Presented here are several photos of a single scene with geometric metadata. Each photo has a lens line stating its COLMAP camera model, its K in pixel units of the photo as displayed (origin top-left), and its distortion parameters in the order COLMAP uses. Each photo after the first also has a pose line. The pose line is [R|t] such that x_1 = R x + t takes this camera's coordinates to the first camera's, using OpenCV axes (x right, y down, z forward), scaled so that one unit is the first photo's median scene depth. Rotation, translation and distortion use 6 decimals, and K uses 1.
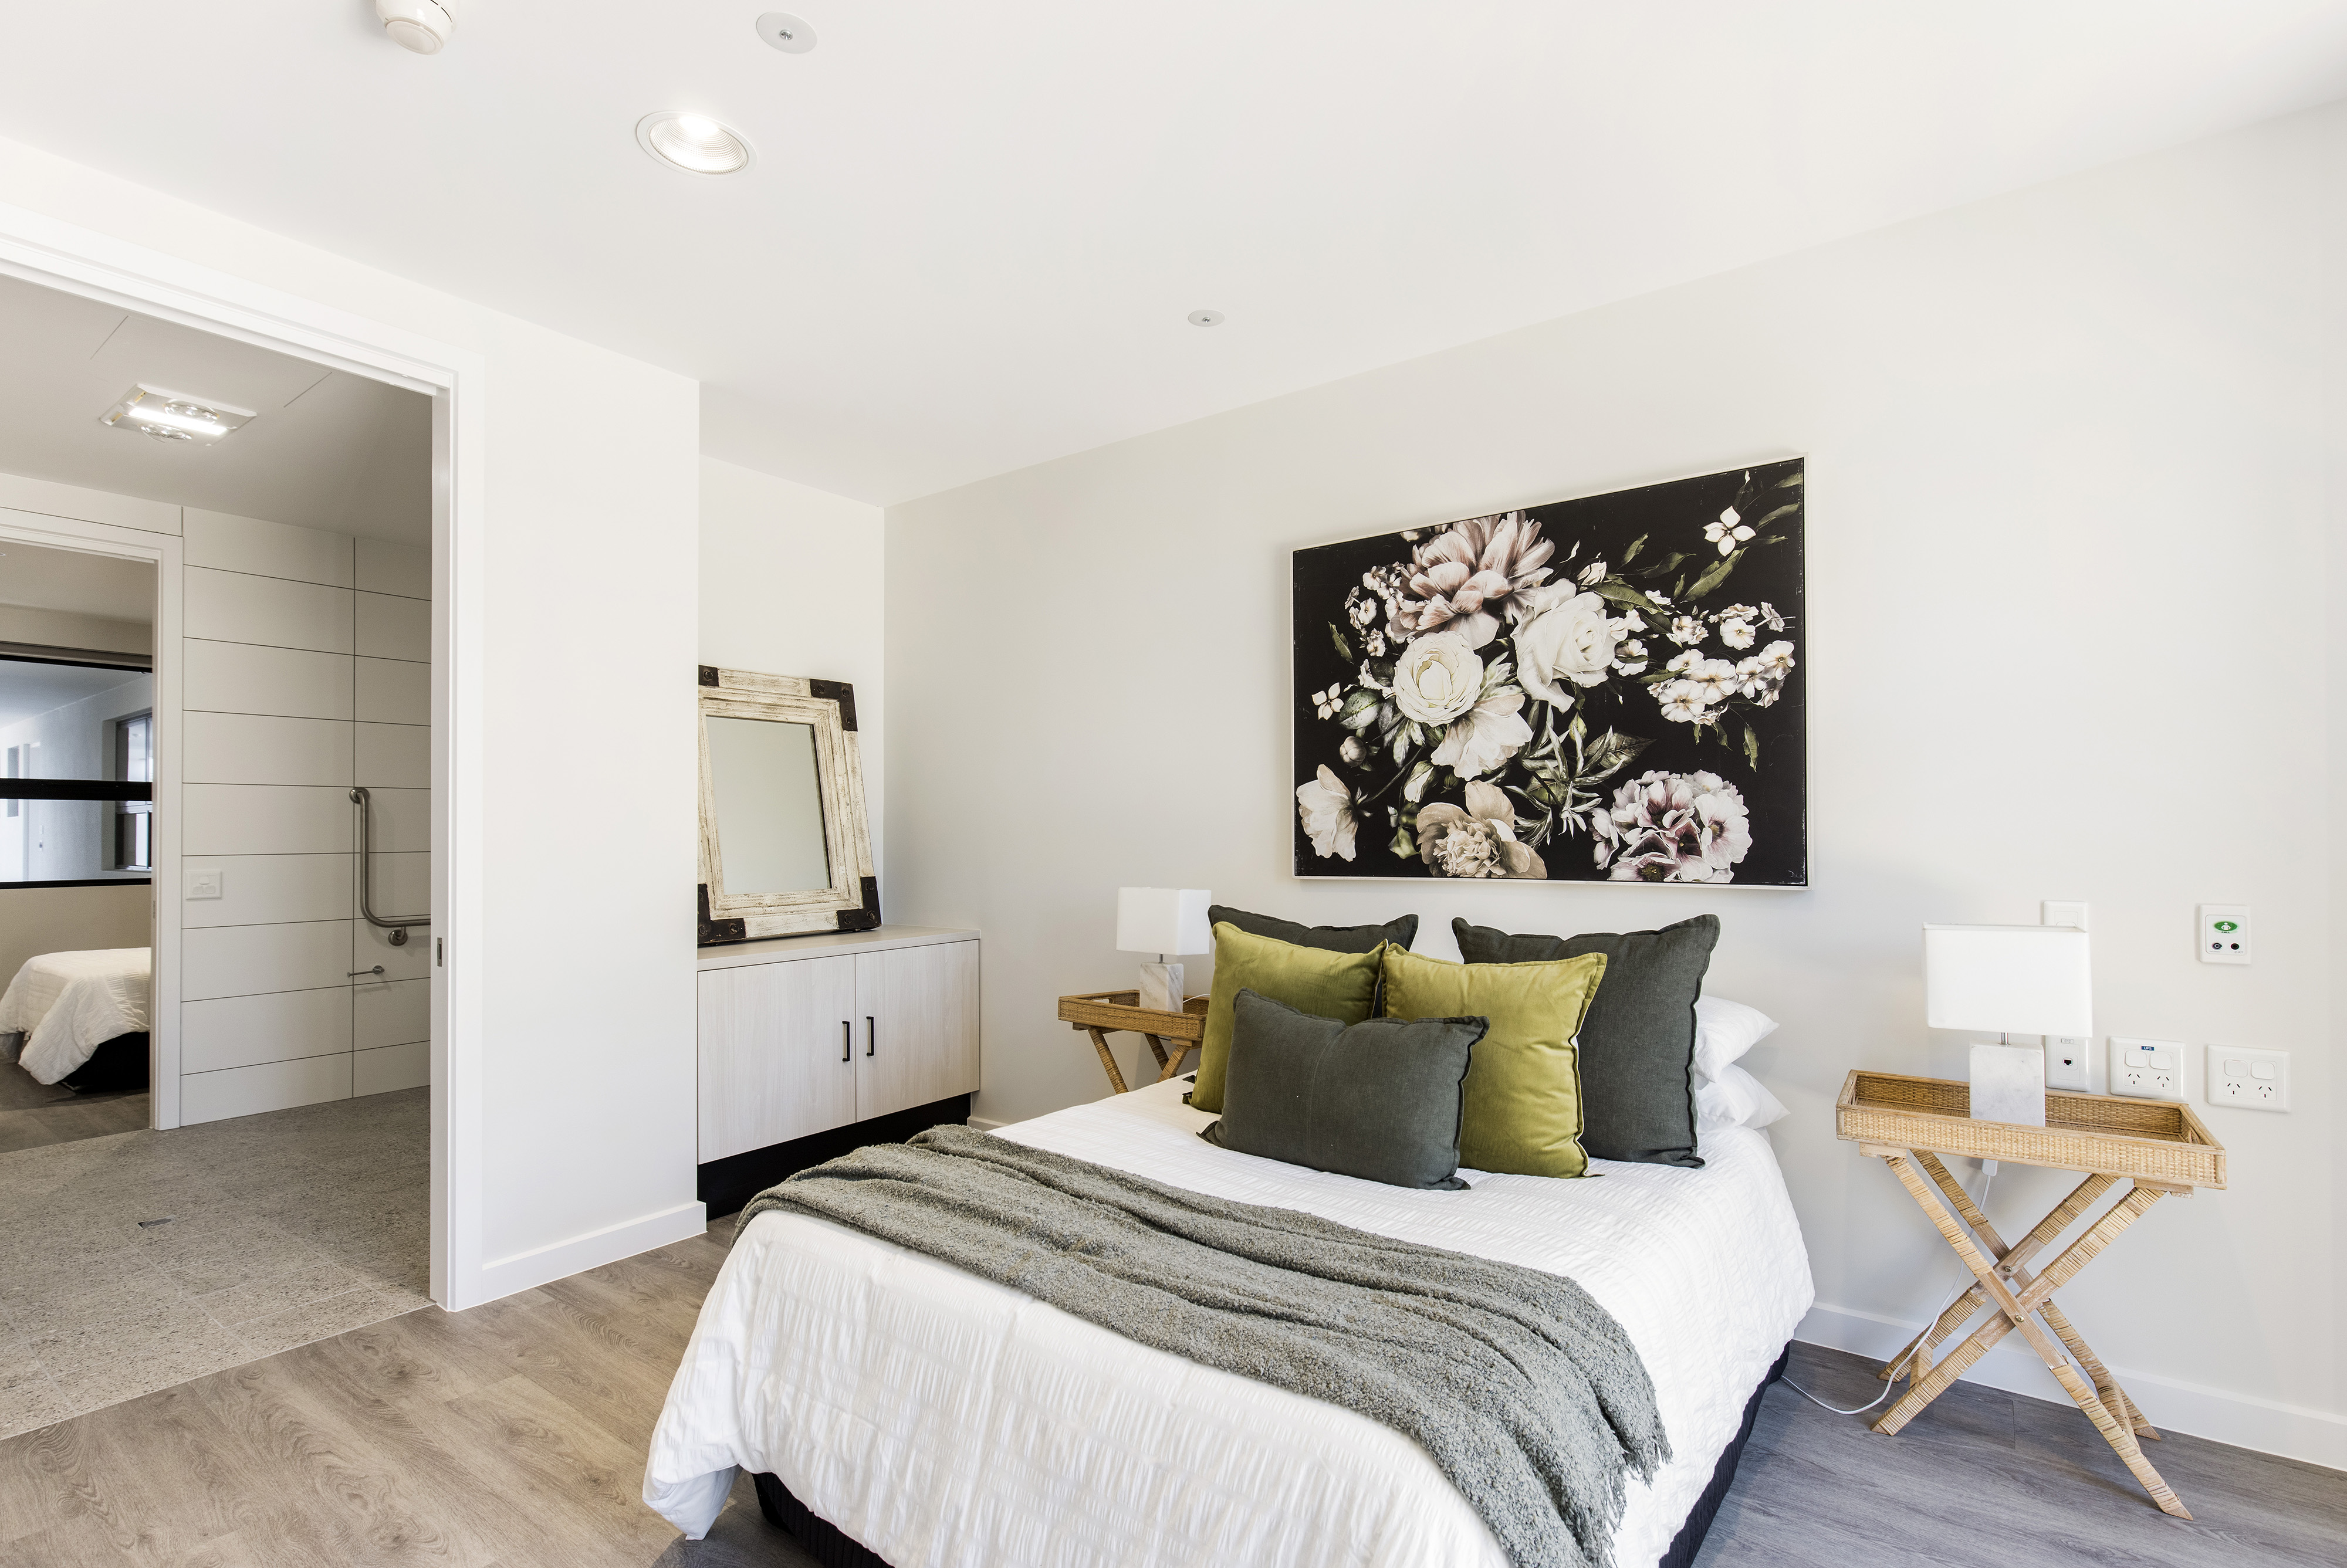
lens RADIAL K [[1085.5, 0, 1169.4], [0, 1085.5, 827.0], [0, 0, 1]] dist [0.002688, 0.000569]
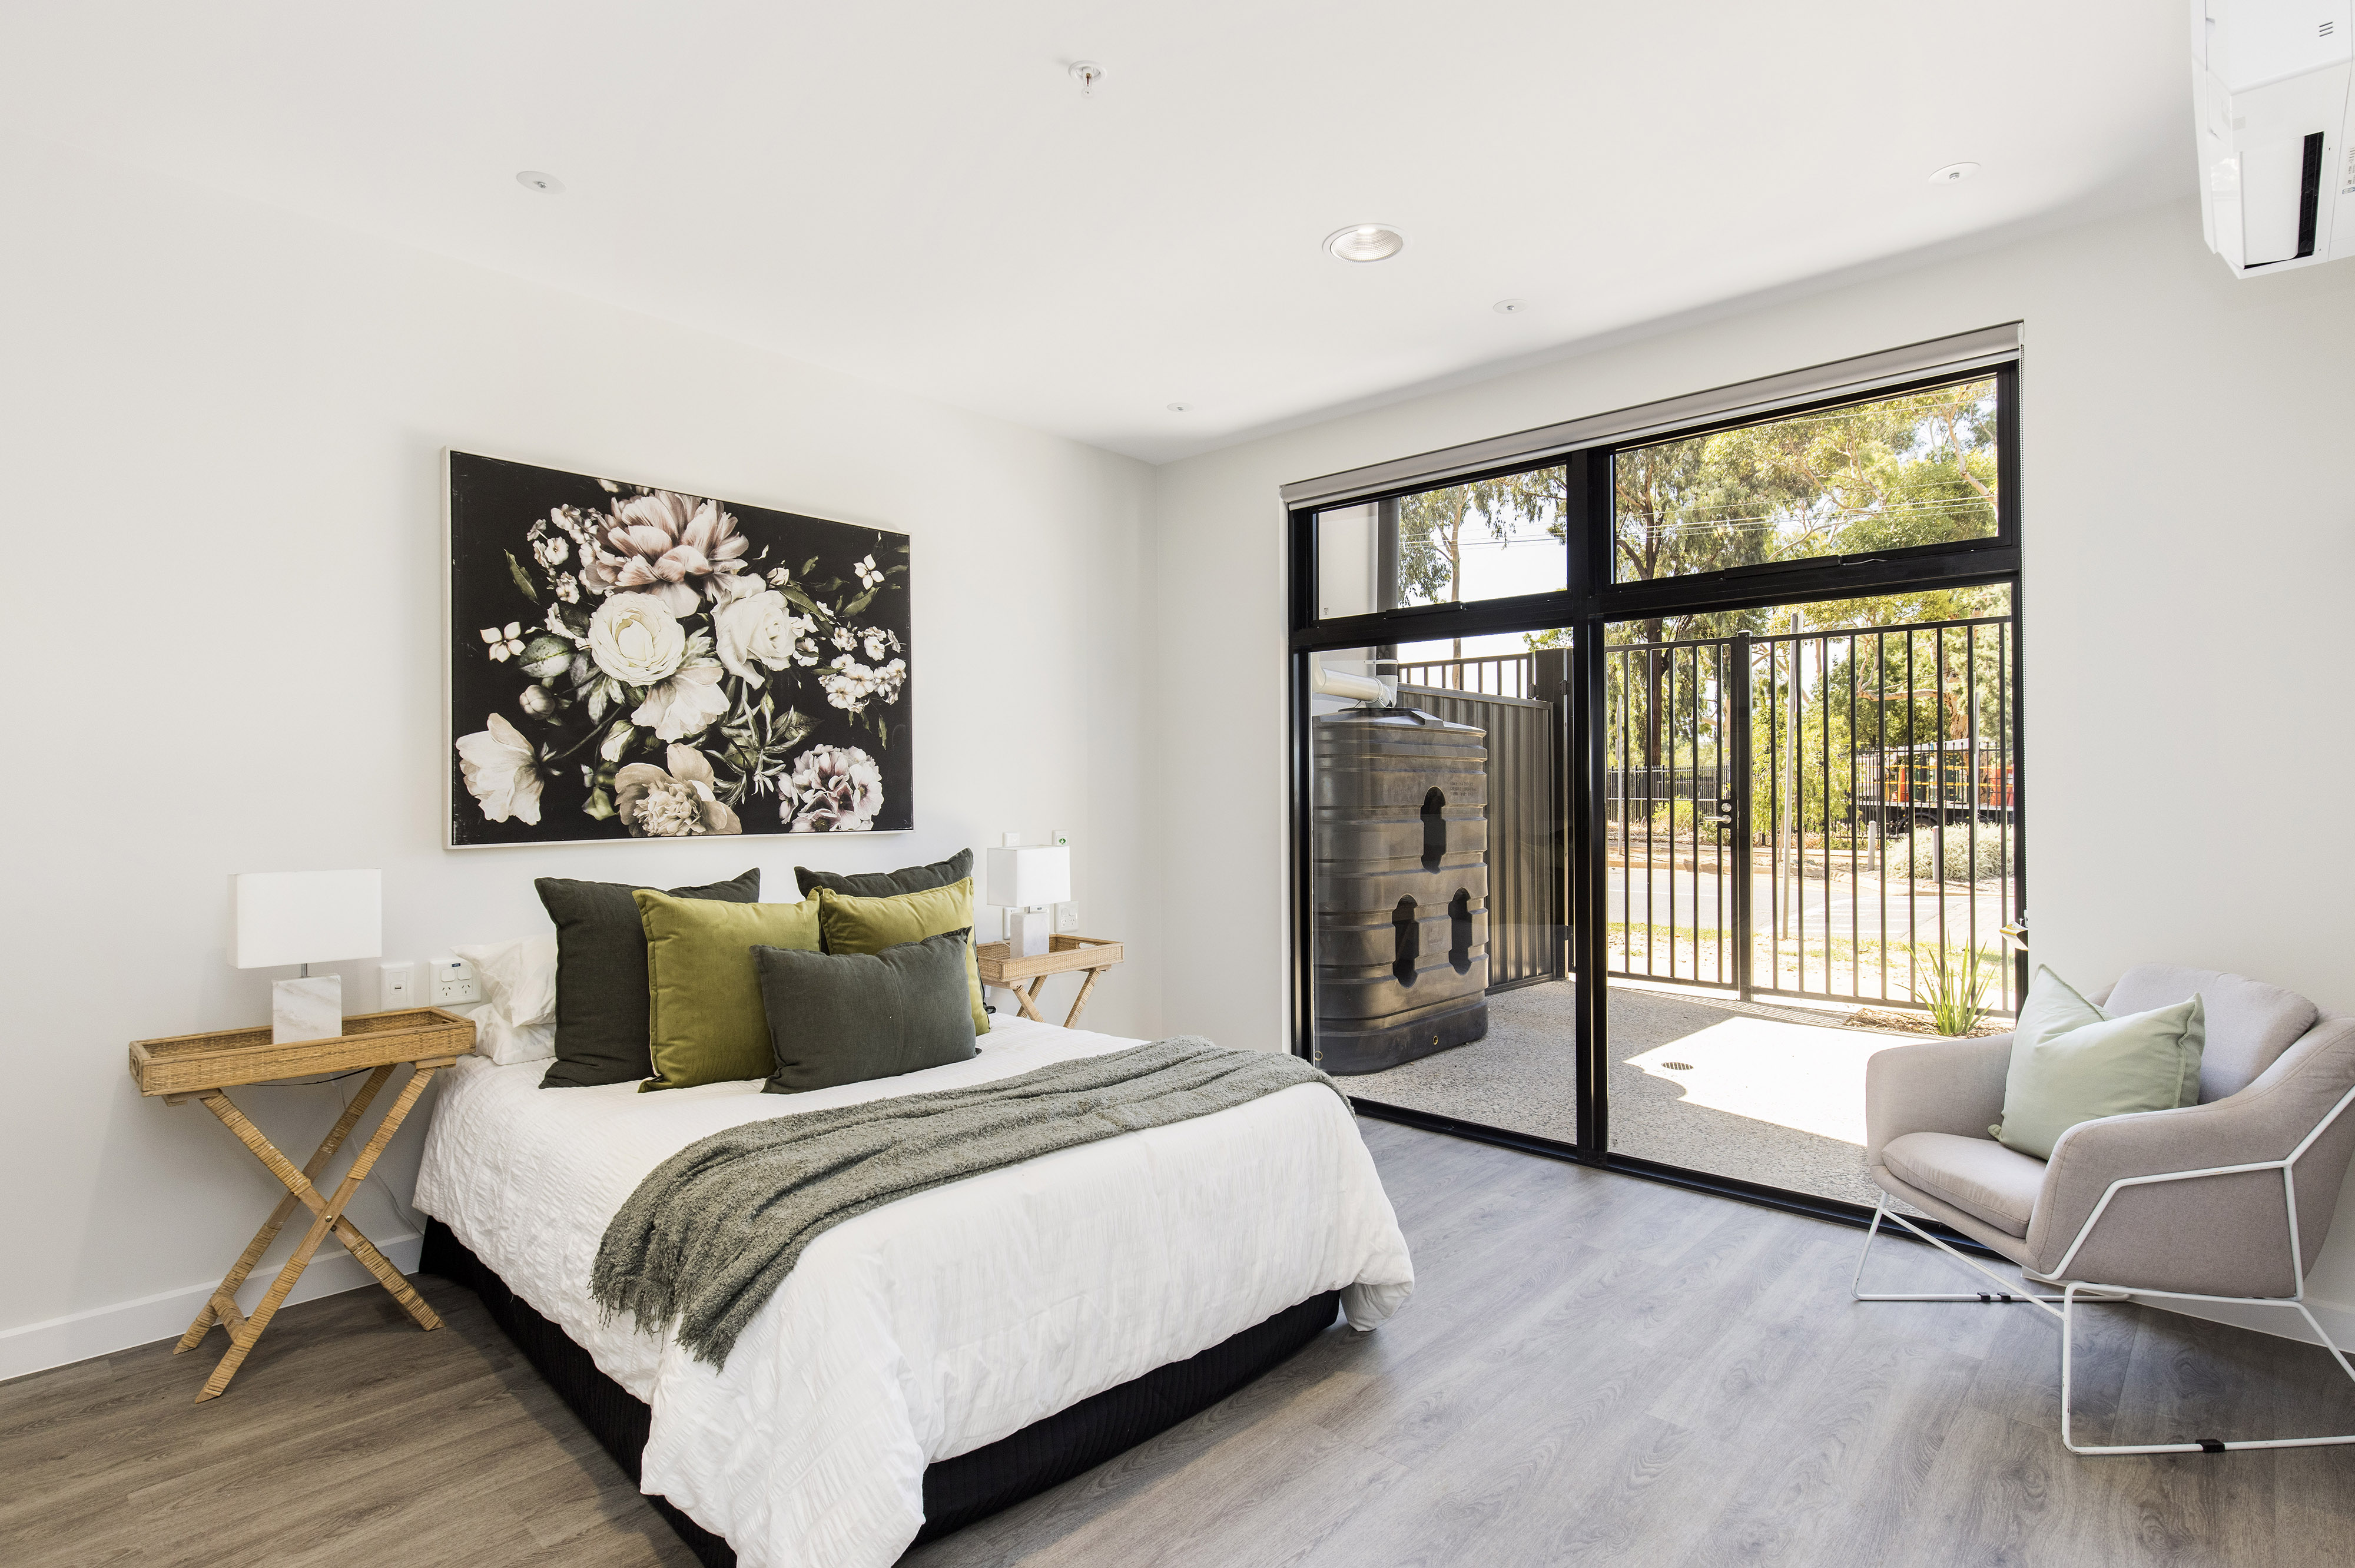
lens RADIAL K [[1195.1, 0, 1177.5], [0, 1195.1, 790.5], [0, 0, 1]] dist [0.005354, -0.000003]
pose [[0.106094, 0.003315, 0.994351, -0.828994], [-0.005936, 0.999979, -0.002700, 0.003020], [-0.994338, -0.005616, 0.106111, 0.403896]]
